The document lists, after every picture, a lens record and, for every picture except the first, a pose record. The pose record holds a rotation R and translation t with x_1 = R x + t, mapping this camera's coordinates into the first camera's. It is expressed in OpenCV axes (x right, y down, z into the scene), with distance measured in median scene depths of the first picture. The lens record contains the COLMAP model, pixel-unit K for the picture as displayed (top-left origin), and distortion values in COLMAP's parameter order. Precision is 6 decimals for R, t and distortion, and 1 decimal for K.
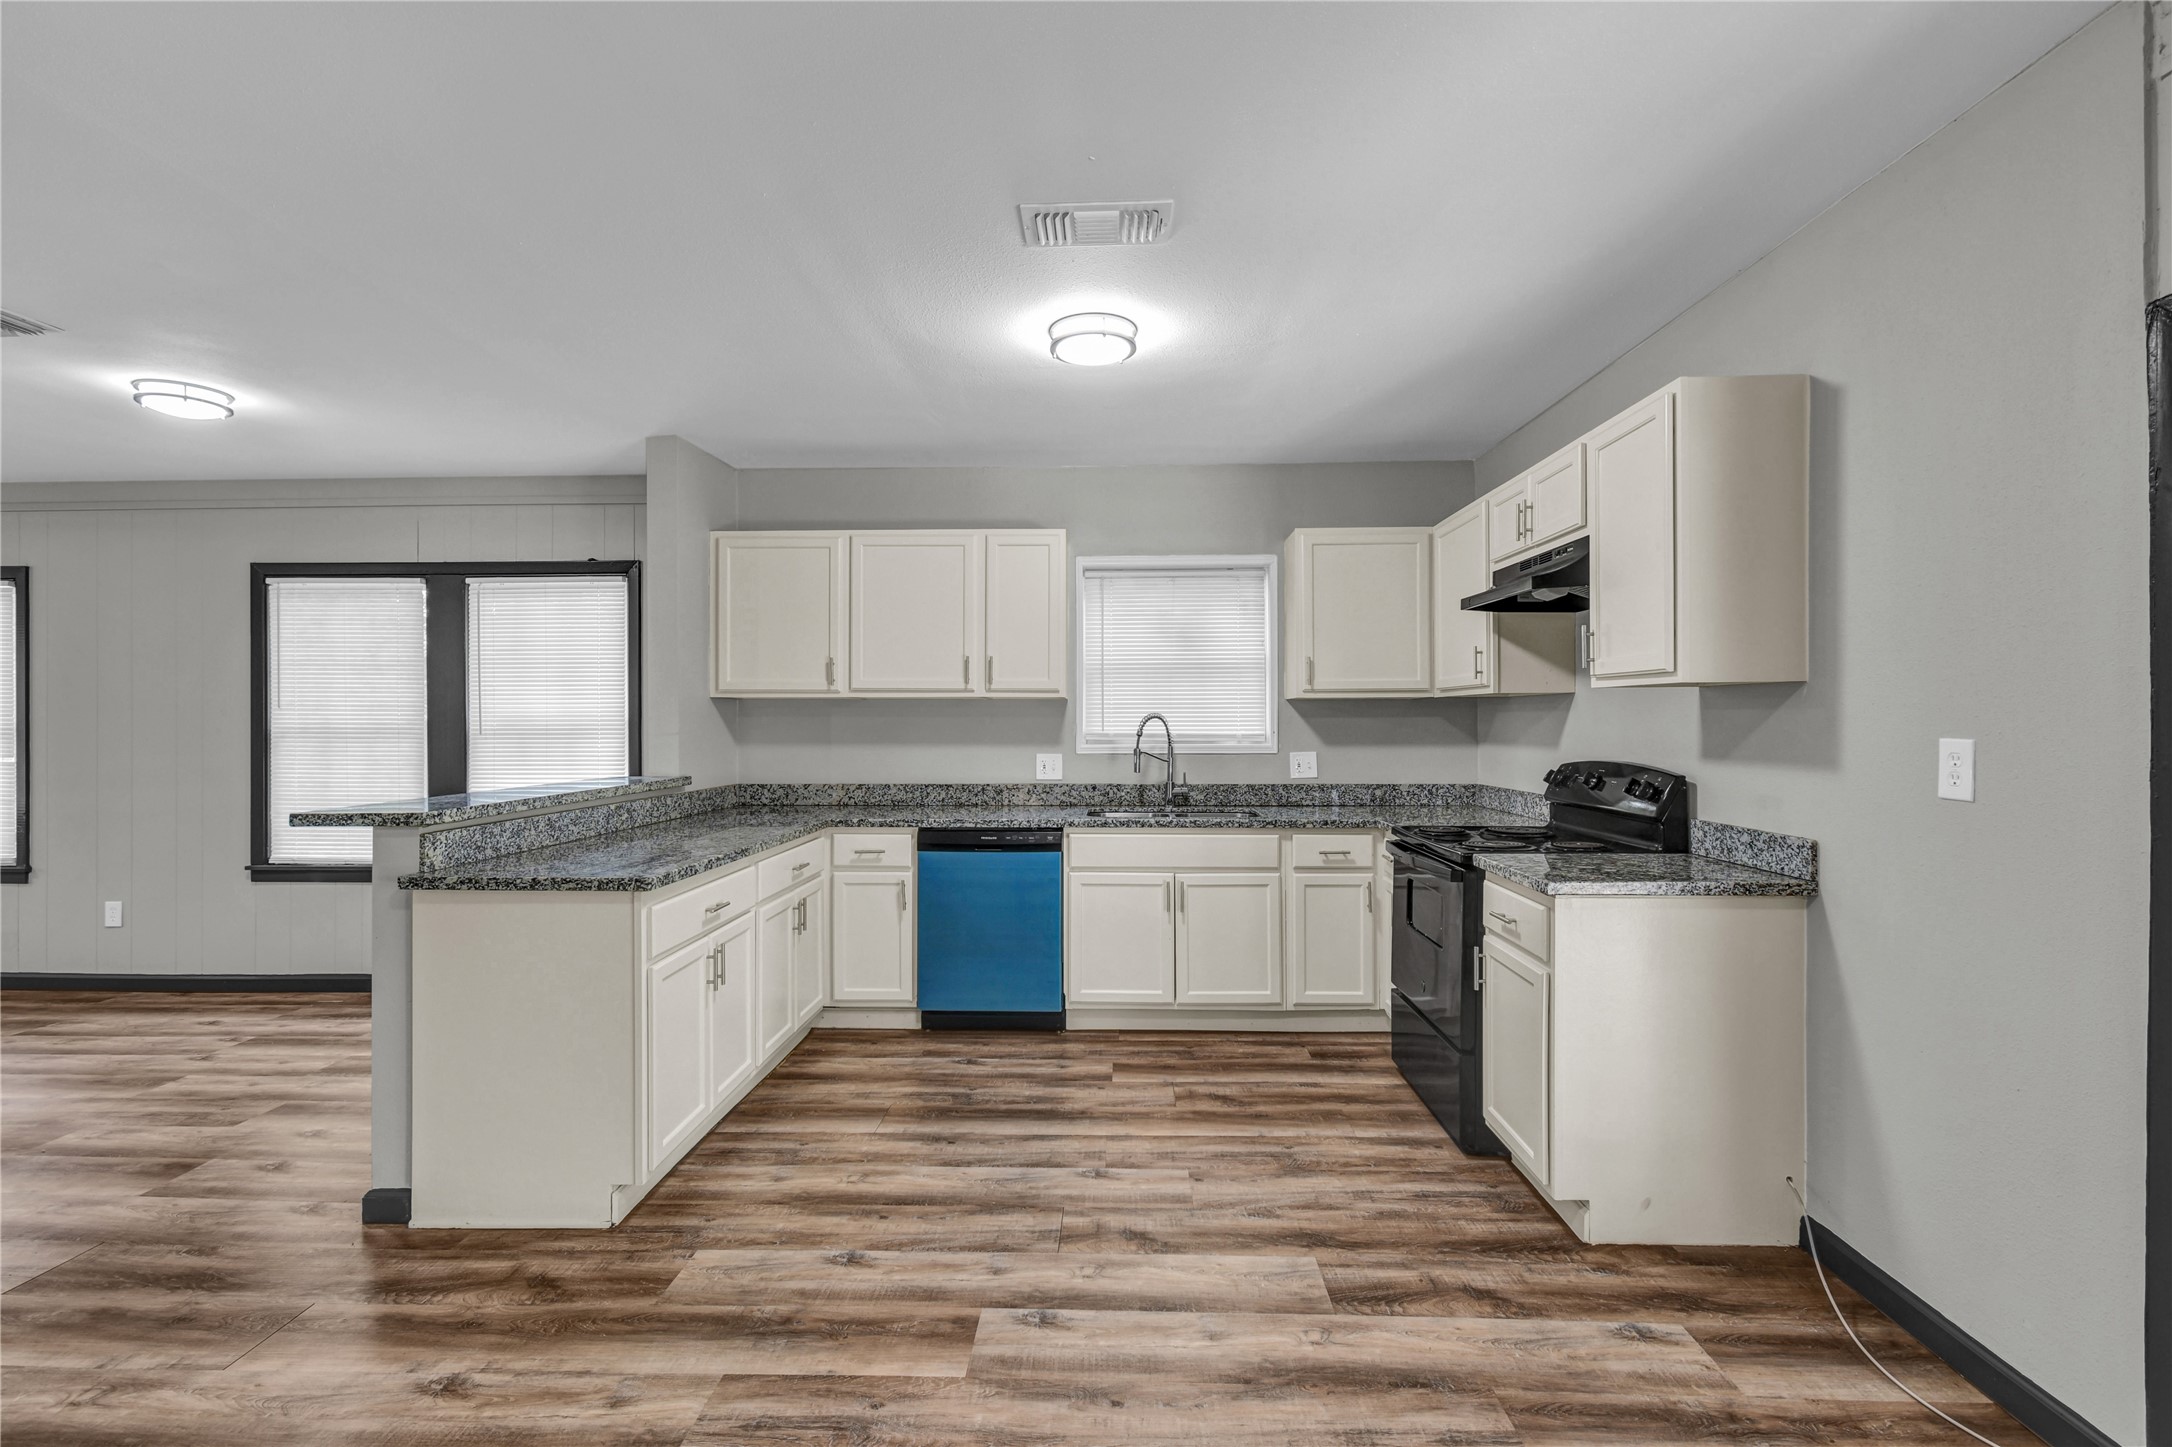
lens RADIAL K [[908.5, 0, 1019.7], [0, 908.5, 723.5], [0, 0, 1]] dist [0.001576, -0.000611]
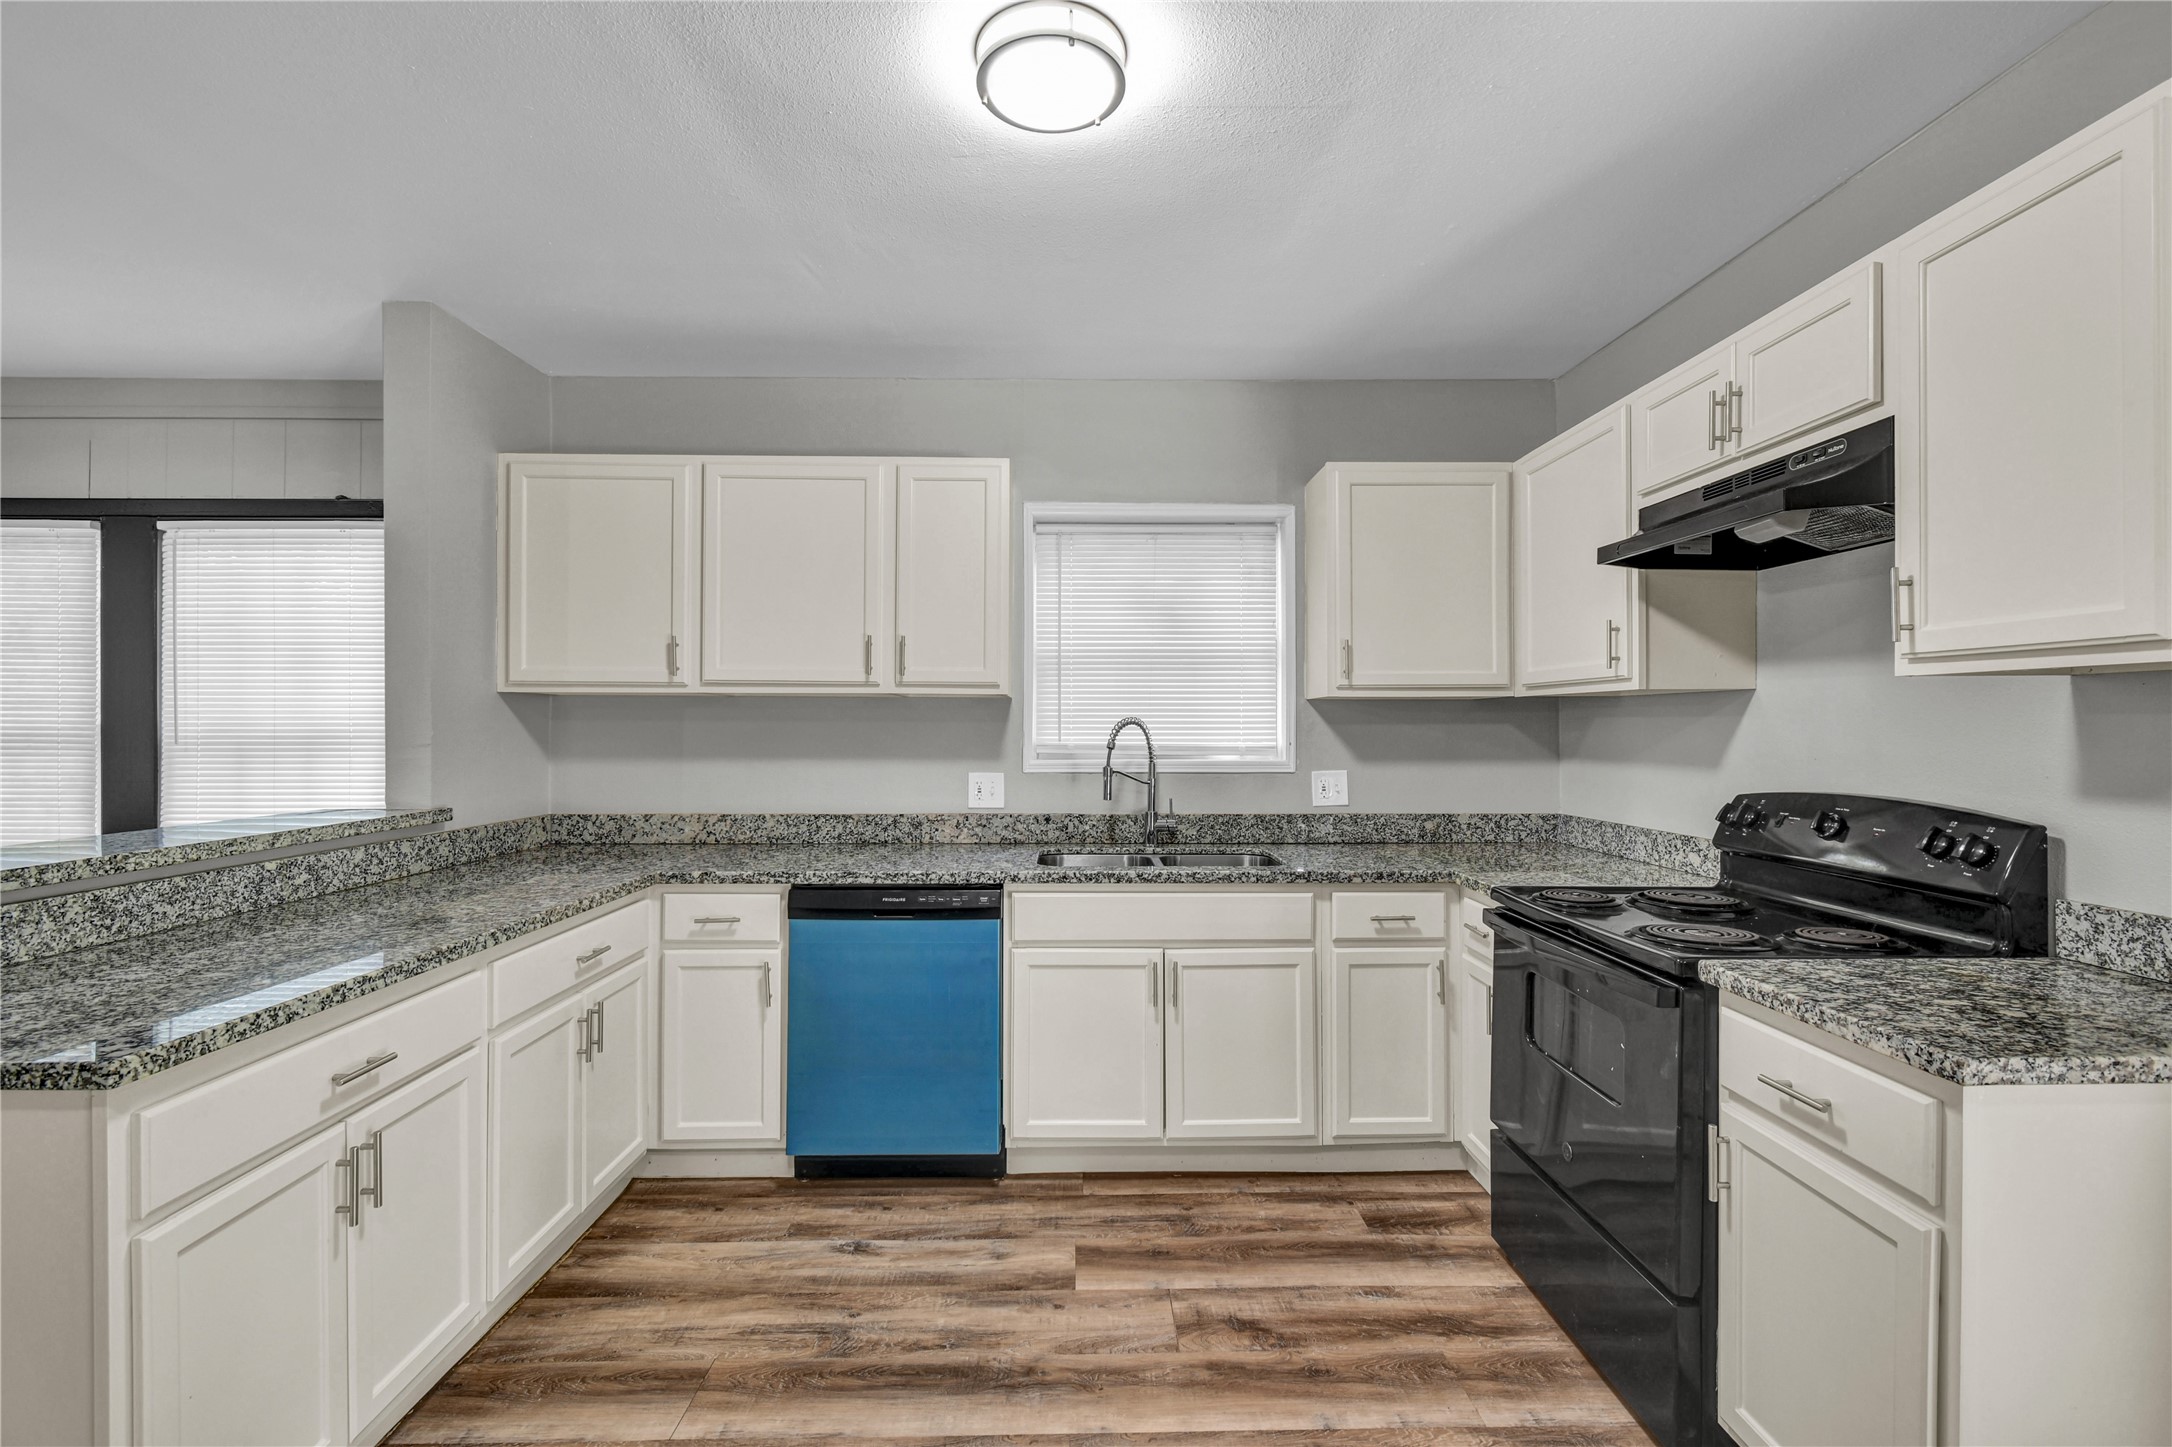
lens RADIAL K [[951.7, 0, 1010.6], [0, 951.7, 722.7], [0, 0, 1]] dist [-0.000203, -0.000380]
pose [[0.998981, 0.003601, 0.044982, 0.020968], [-0.003343, 0.999977, -0.005819, -0.002665], [-0.045002, 0.005663, 0.998971, 0.282688]]
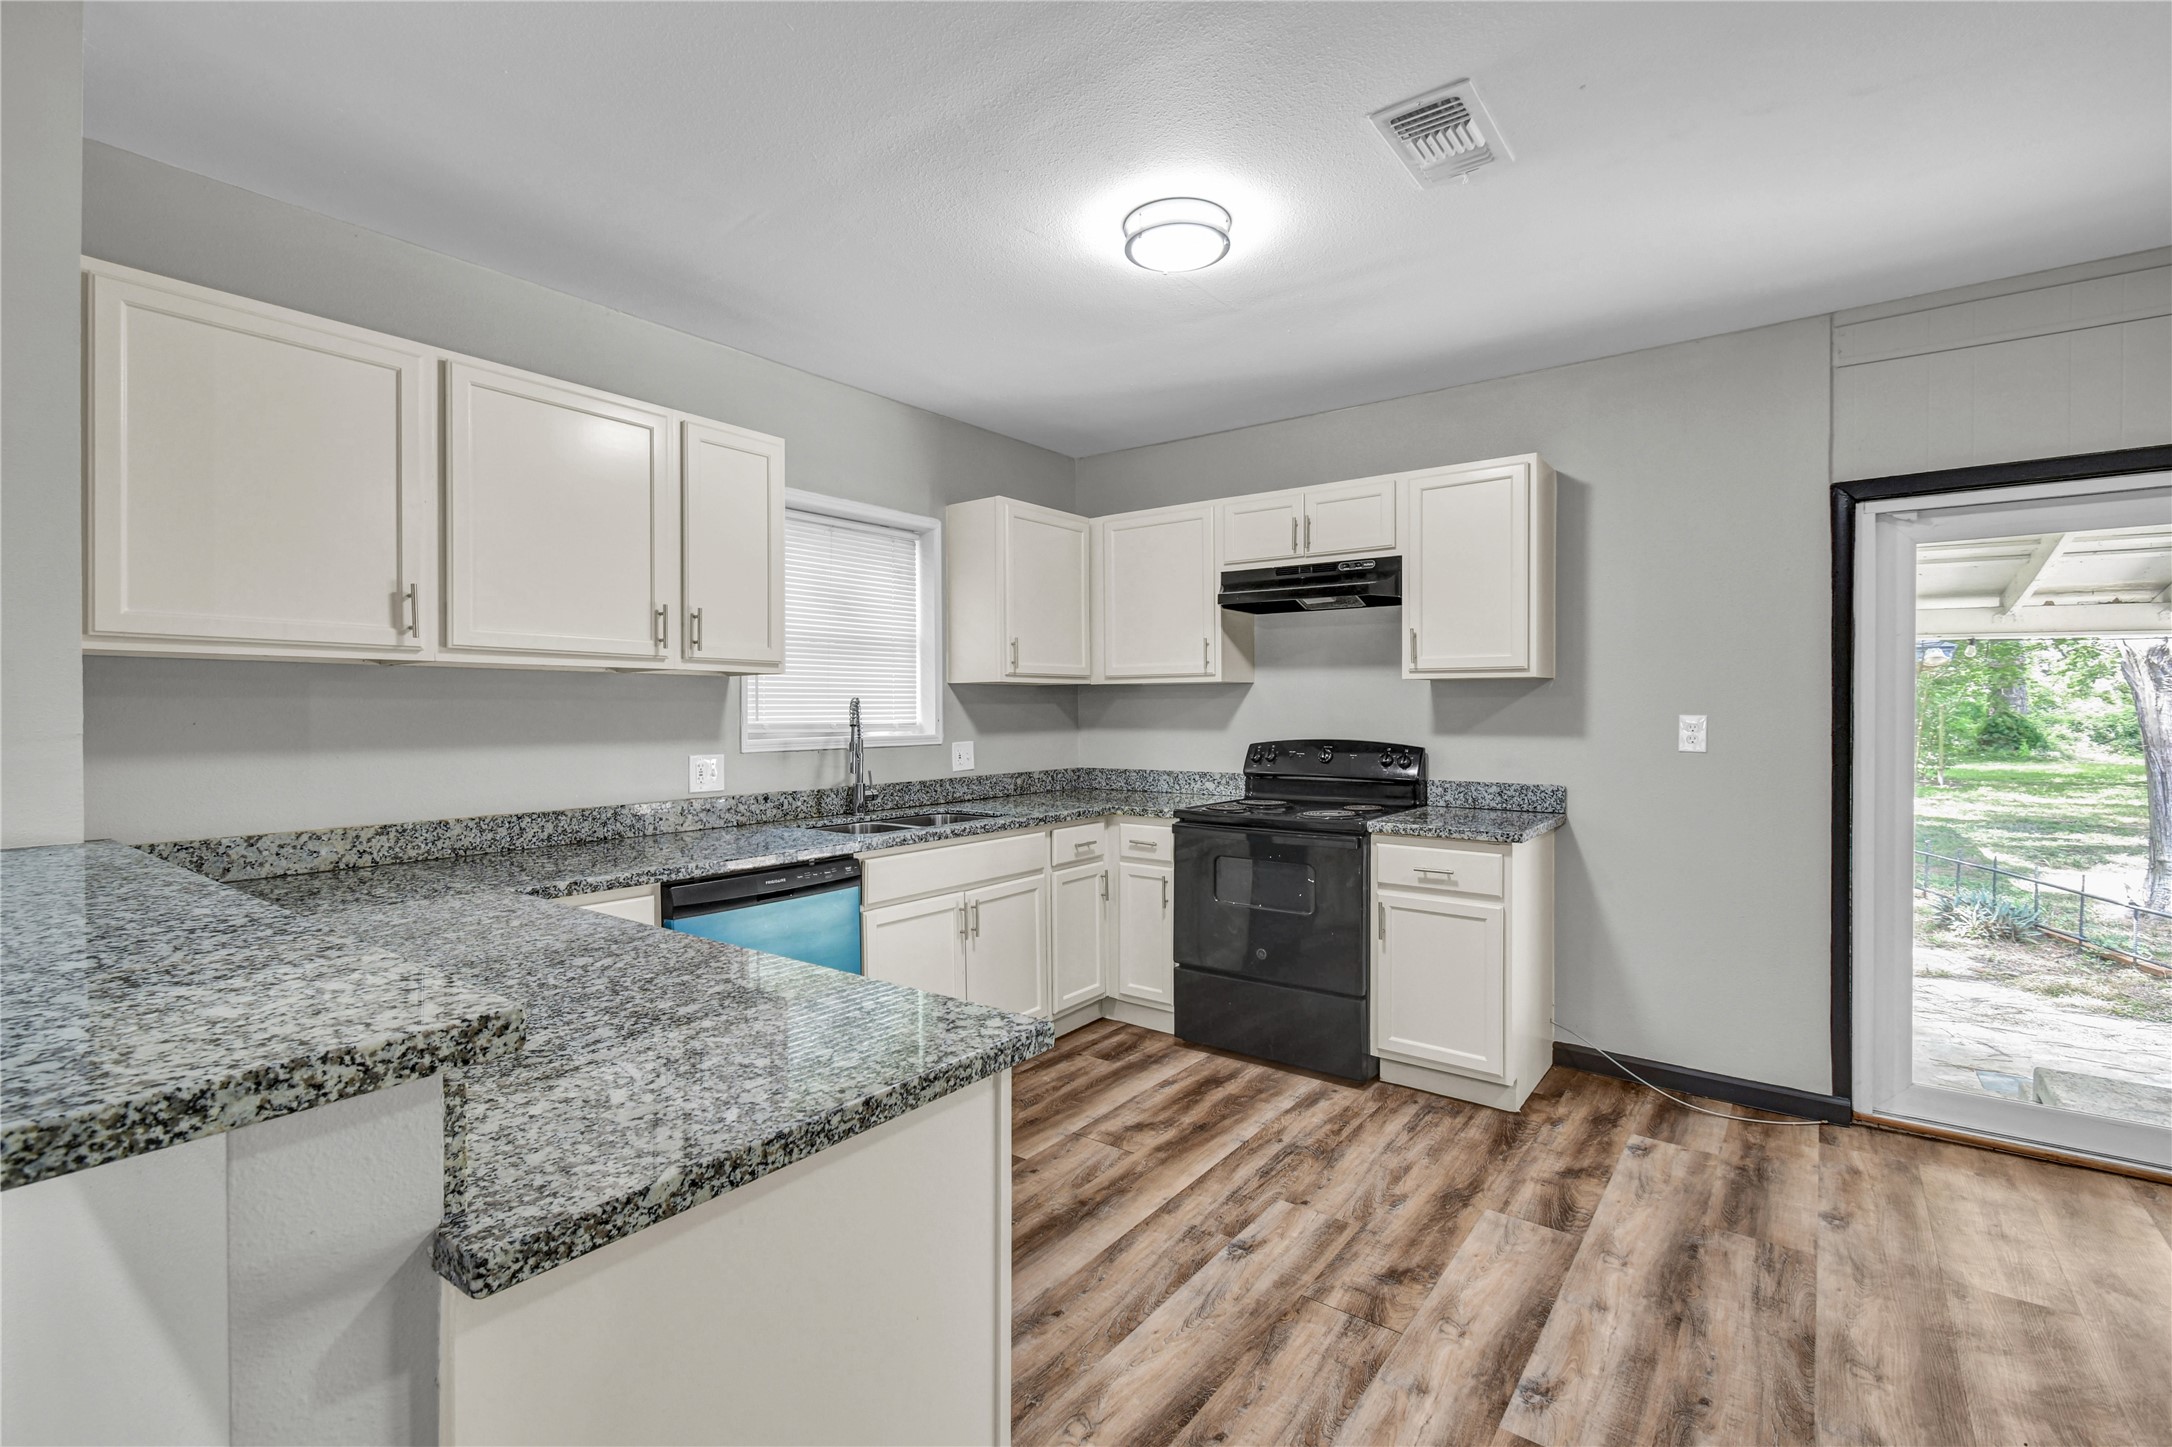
lens RADIAL K [[967.8, 0, 1093.4], [0, 967.8, 714.9], [0, 0, 1]] dist [0.002242, -0.000988]
pose [[0.579581, -0.004520, 0.814902, -0.476353], [0.004227, 0.999988, 0.002540, 0.003116], [-0.814904, 0.001973, 0.579593, 0.397869]]
